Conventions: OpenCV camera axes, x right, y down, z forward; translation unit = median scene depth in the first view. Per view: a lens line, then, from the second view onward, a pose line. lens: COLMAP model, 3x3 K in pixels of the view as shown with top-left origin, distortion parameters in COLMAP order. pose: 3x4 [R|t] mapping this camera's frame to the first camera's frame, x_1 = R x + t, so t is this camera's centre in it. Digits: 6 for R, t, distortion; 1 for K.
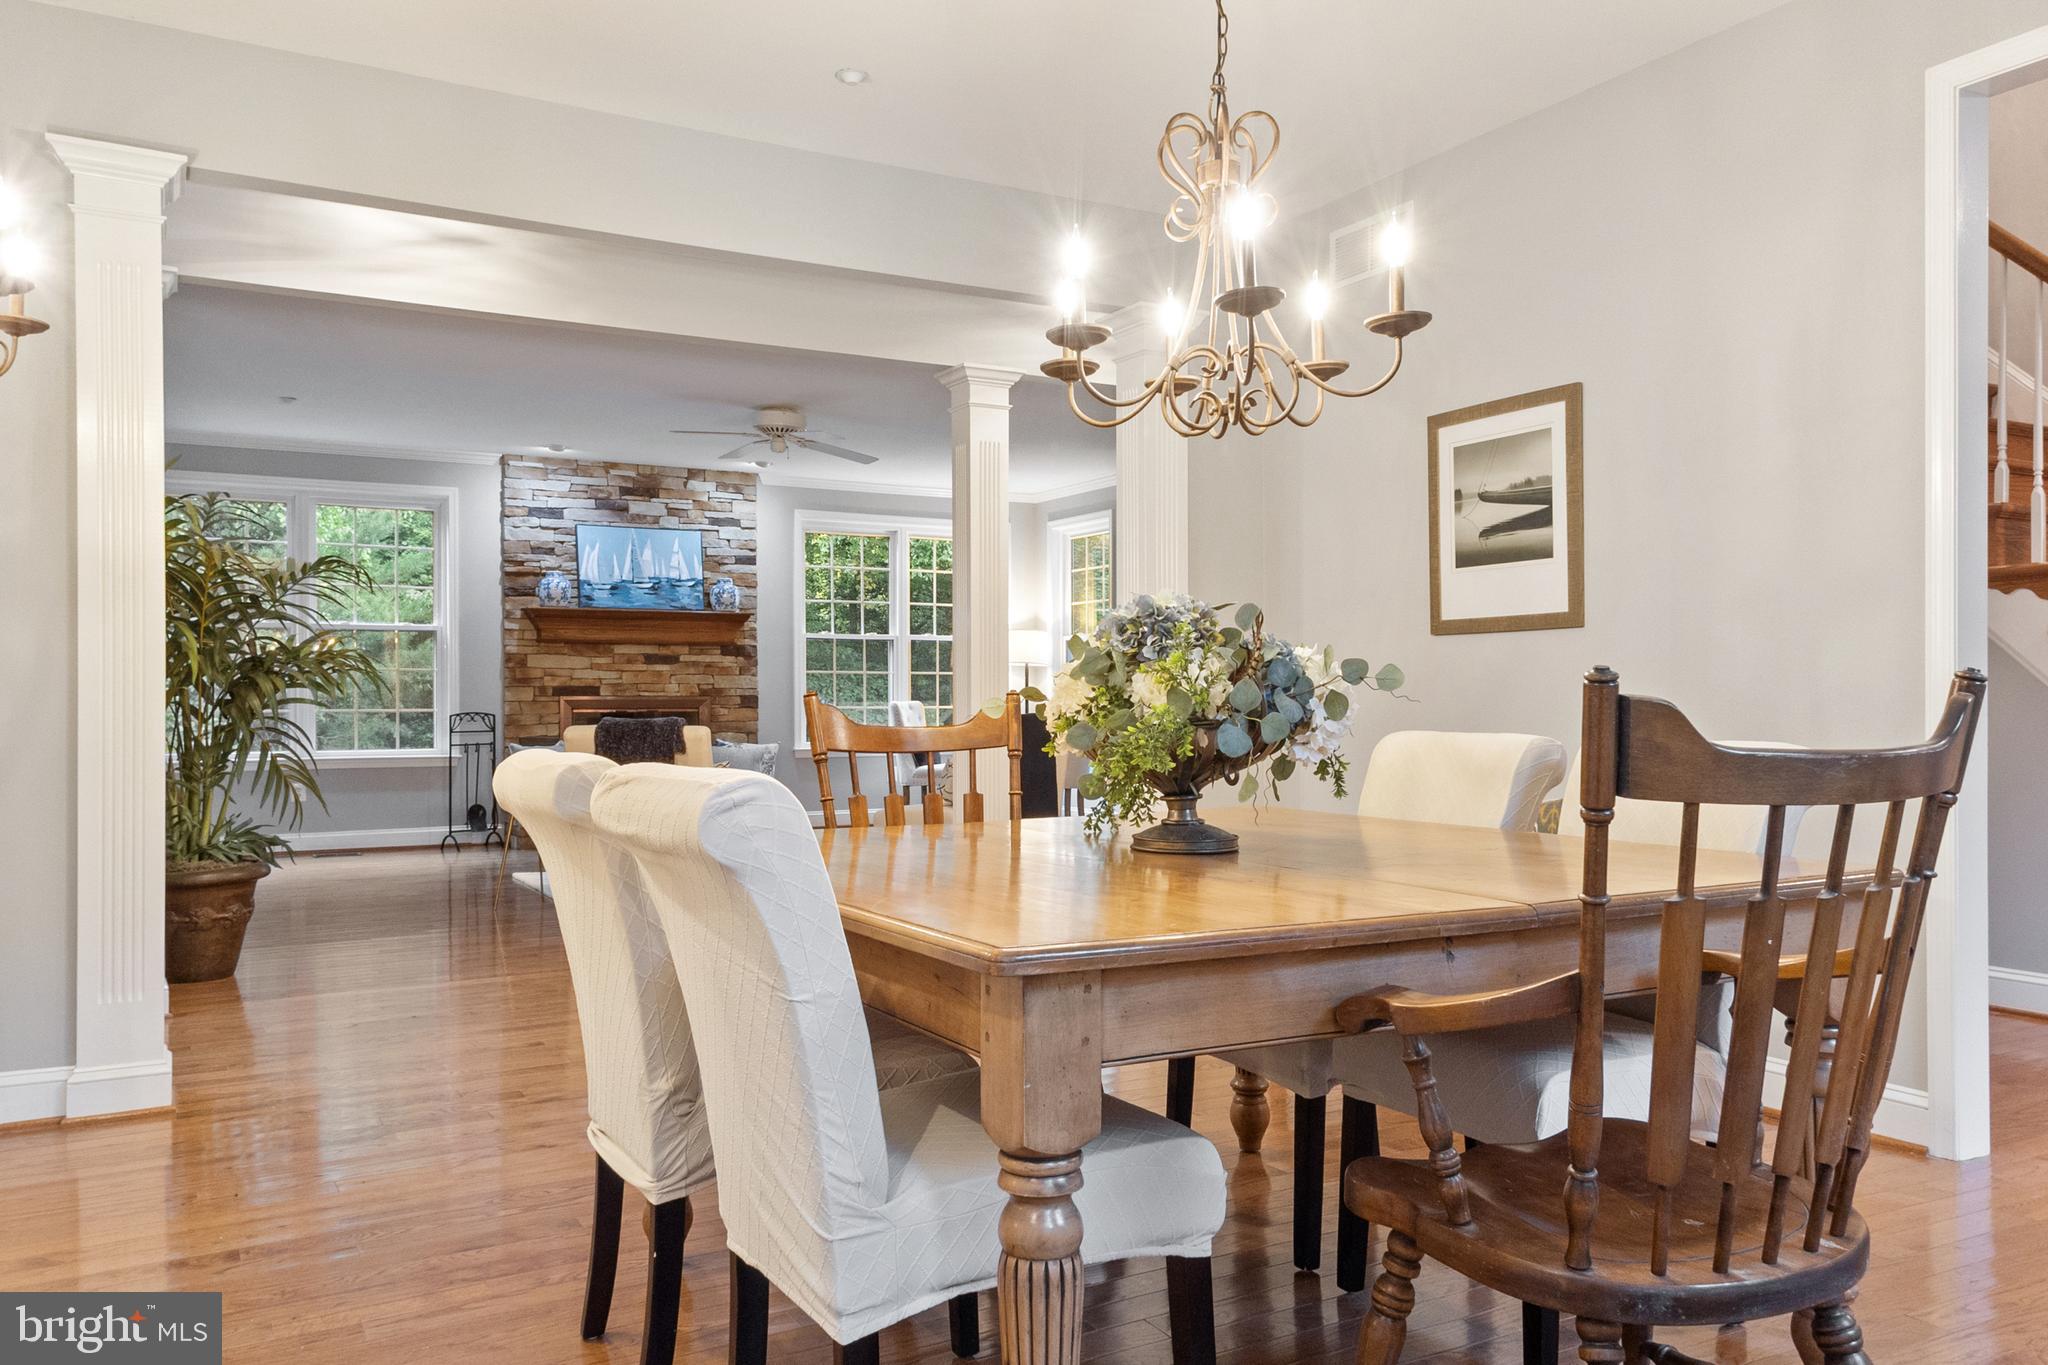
lens RADIAL K [[1545.3, 0, 1038.3], [0, 1545.3, 691.2], [0, 0, 1]] dist [0.066042, -0.054885]
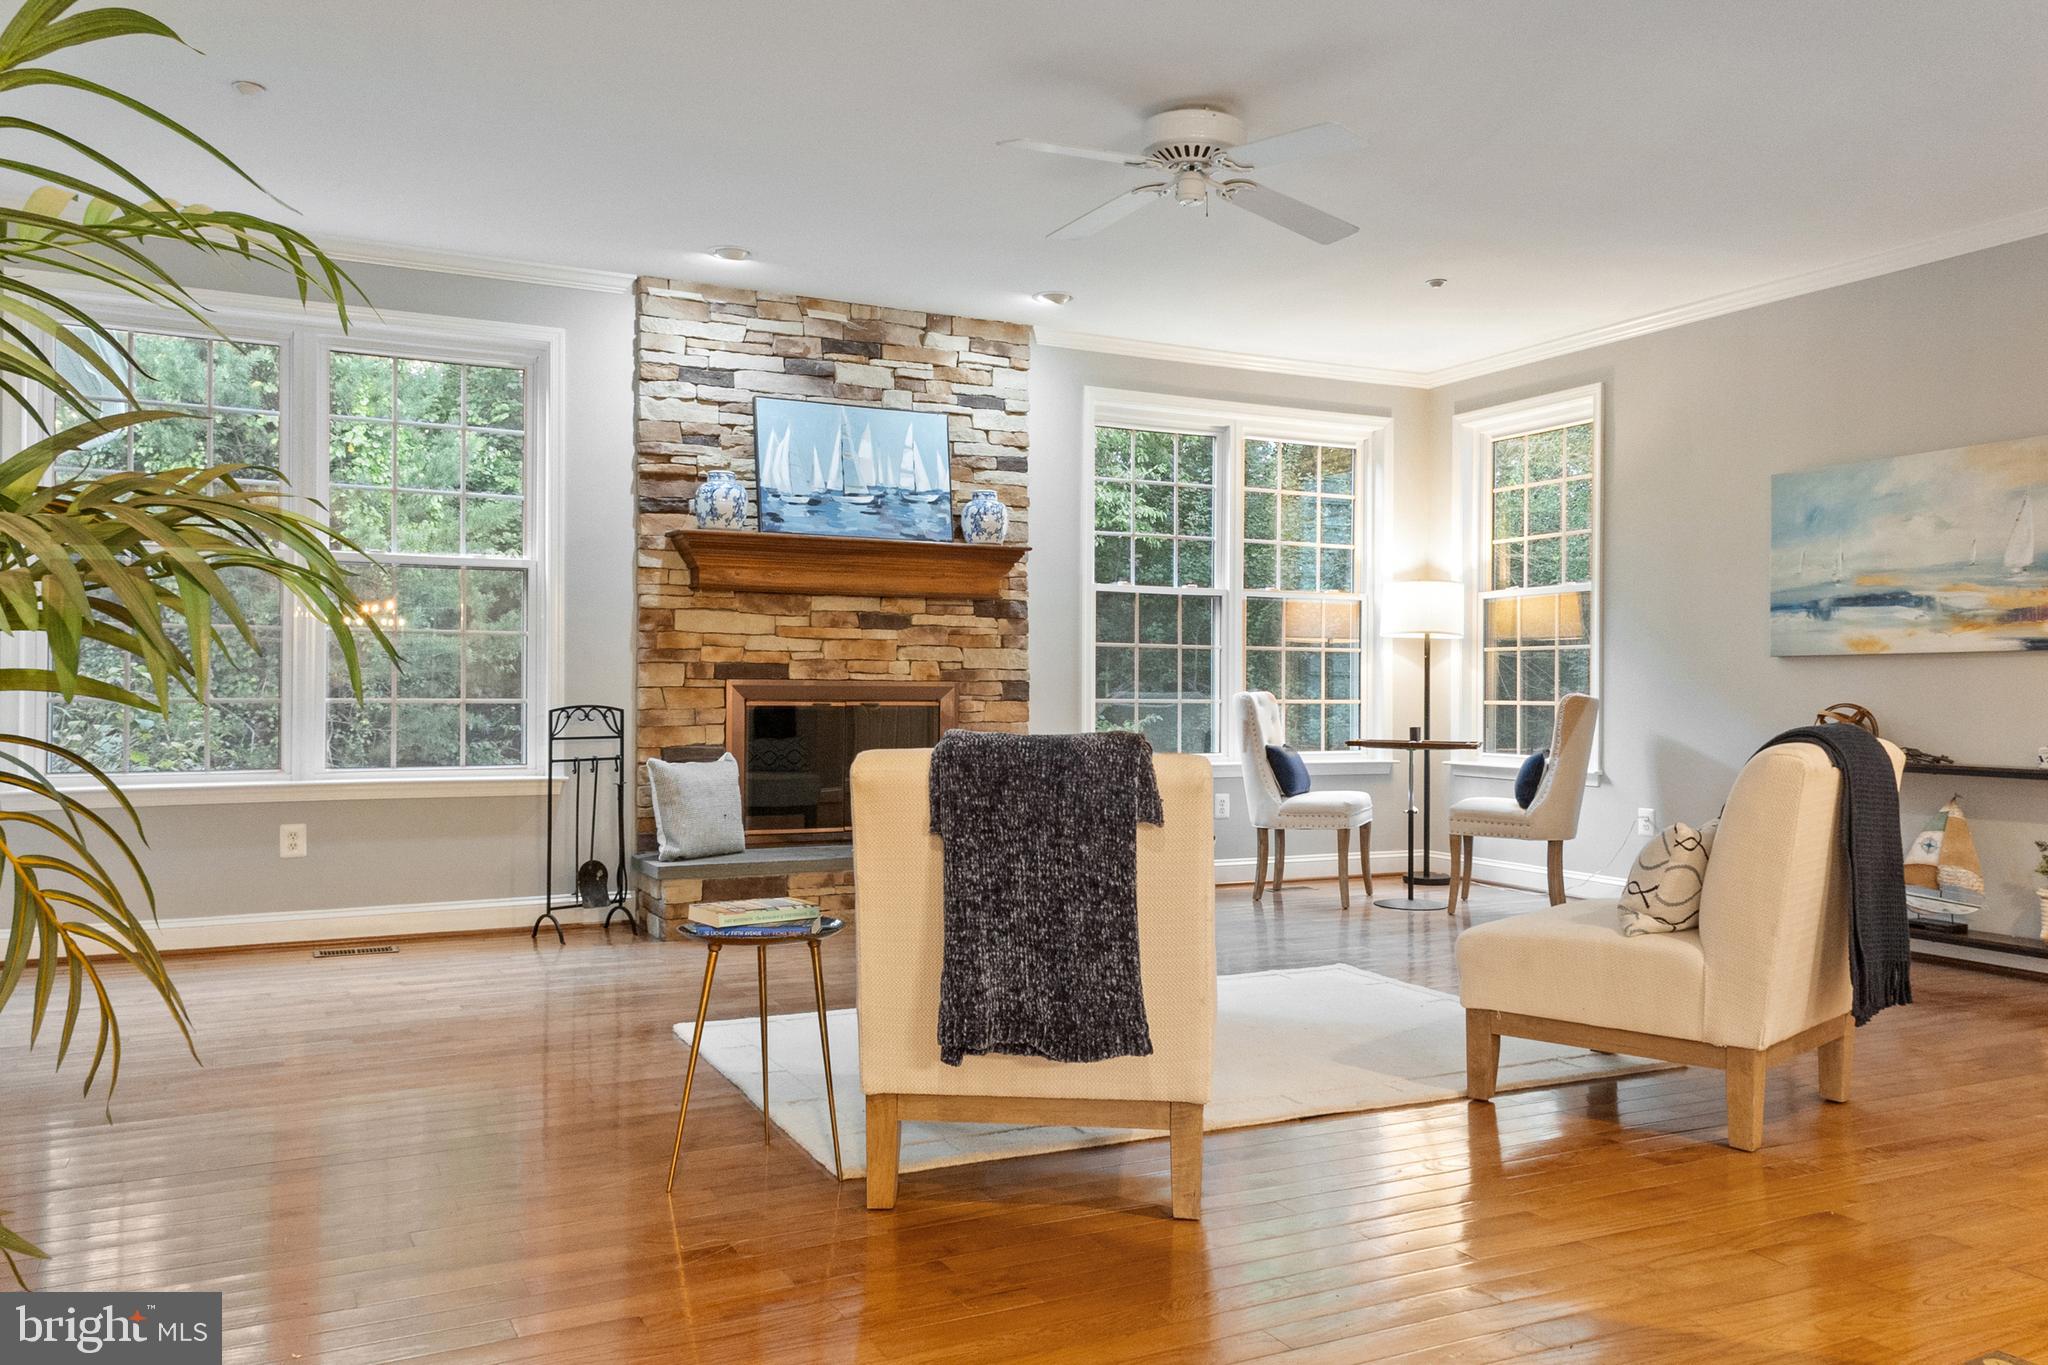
lens RADIAL K [[1545.3, 0, 1027.2], [0, 1545.3, 679.4], [0, 0, 1]] dist [0.066042, -0.054885]
pose [[0.998636, 0.008787, -0.051474, -0.152250], [-0.008865, 0.999960, -0.001297, 0.002868], [0.051460, 0.001752, 0.998674, 0.384357]]
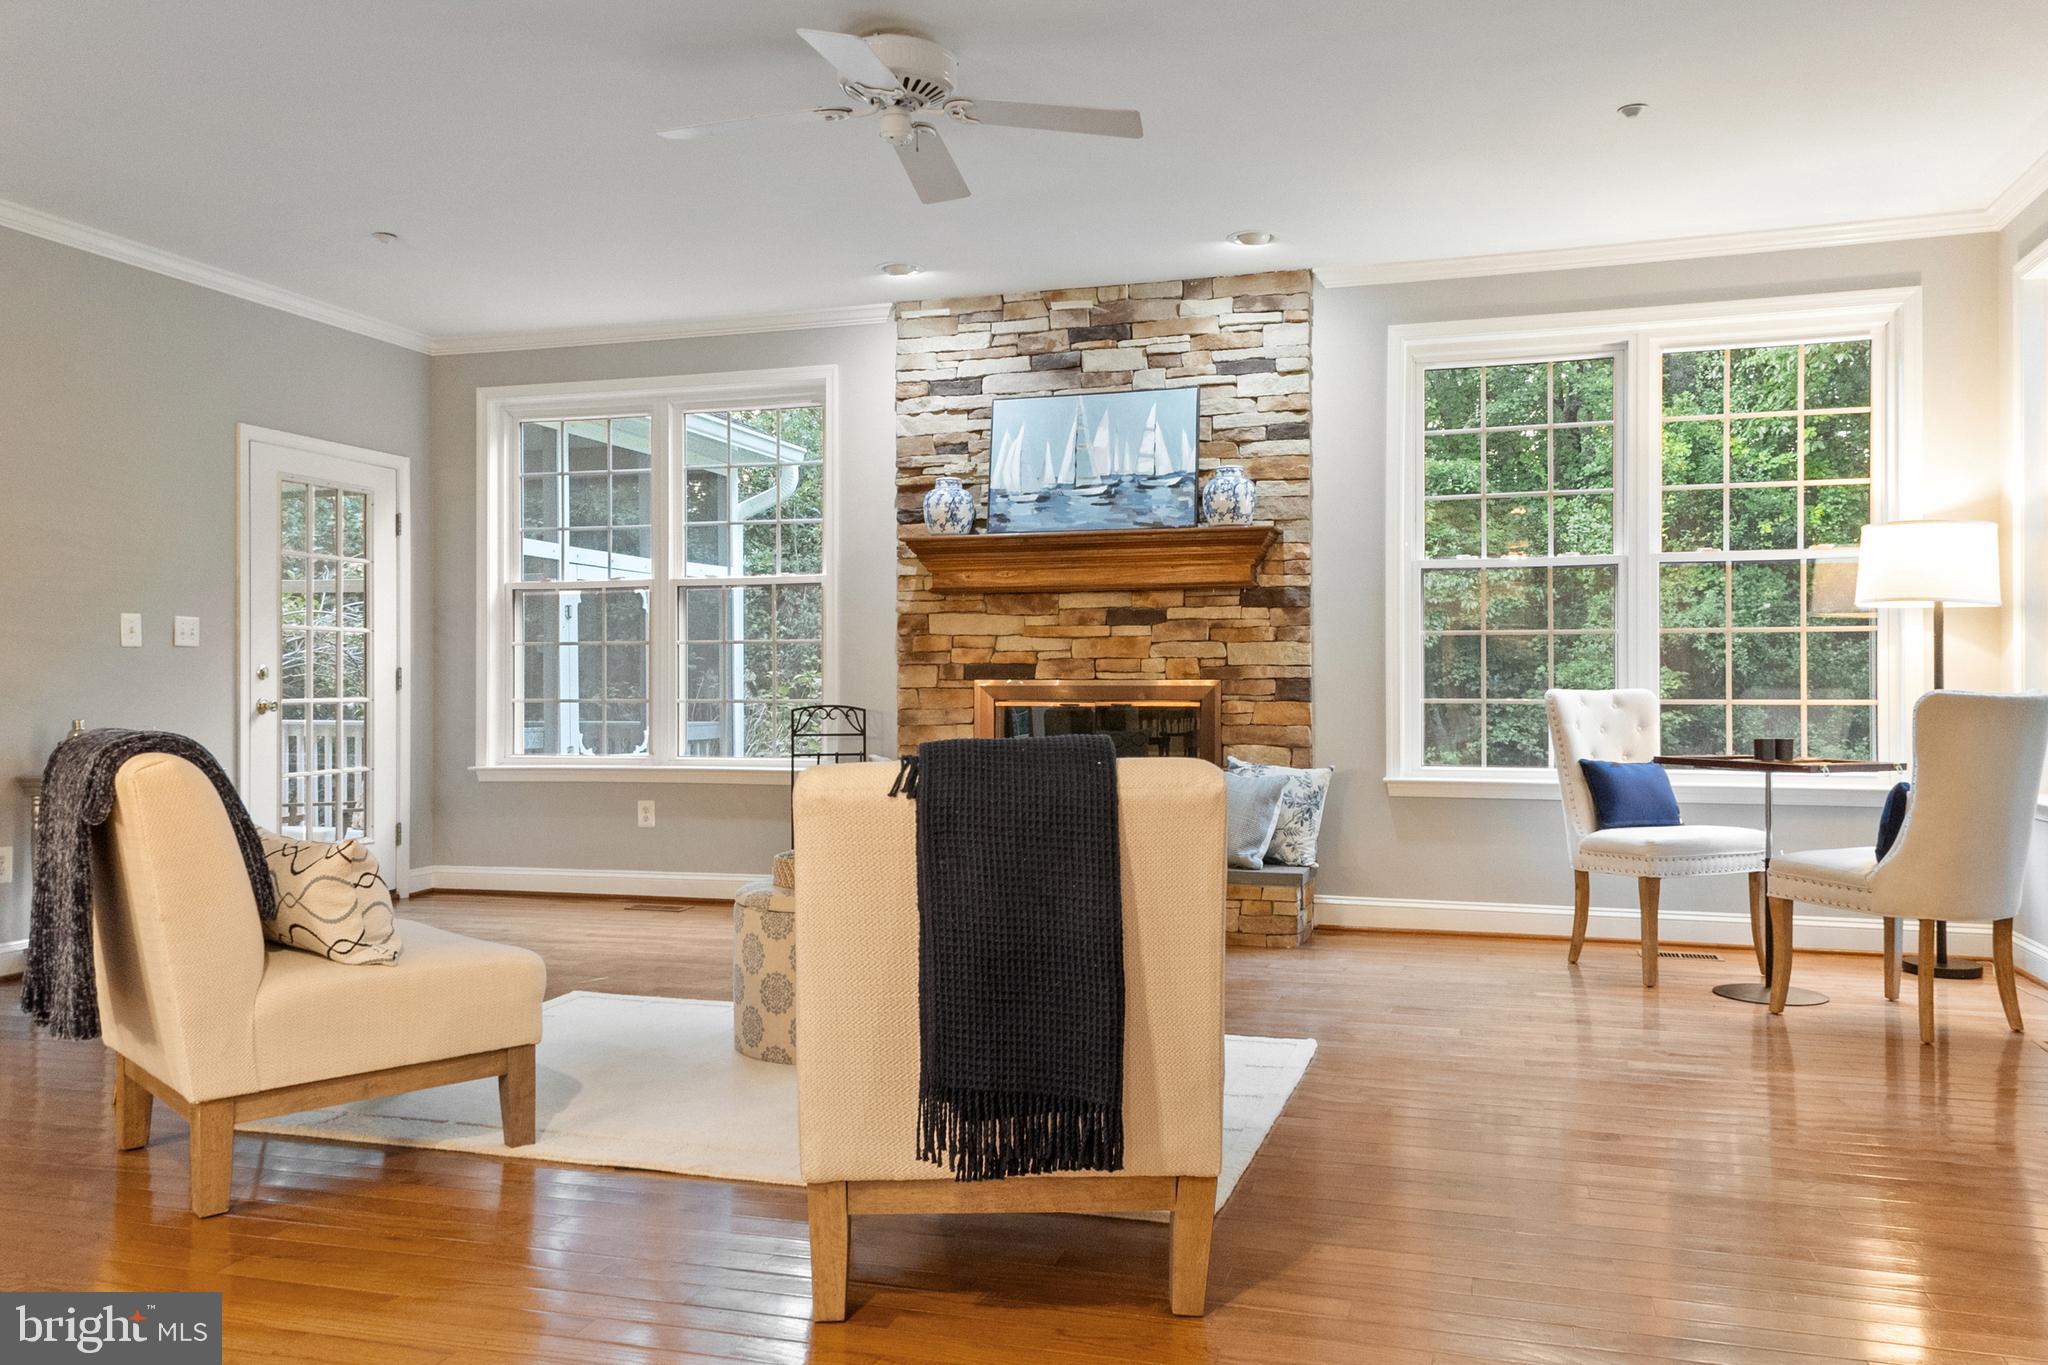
lens RADIAL K [[1545.3, 0, 1012.8], [0, 1545.3, 677.5], [0, 0, 1]] dist [0.066042, -0.054885]
pose [[0.683936, -0.001992, -0.729540, 0.146362], [0.002548, 0.999997, -0.000341, 0.002327], [0.729538, -0.001626, 0.683938, 0.563277]]
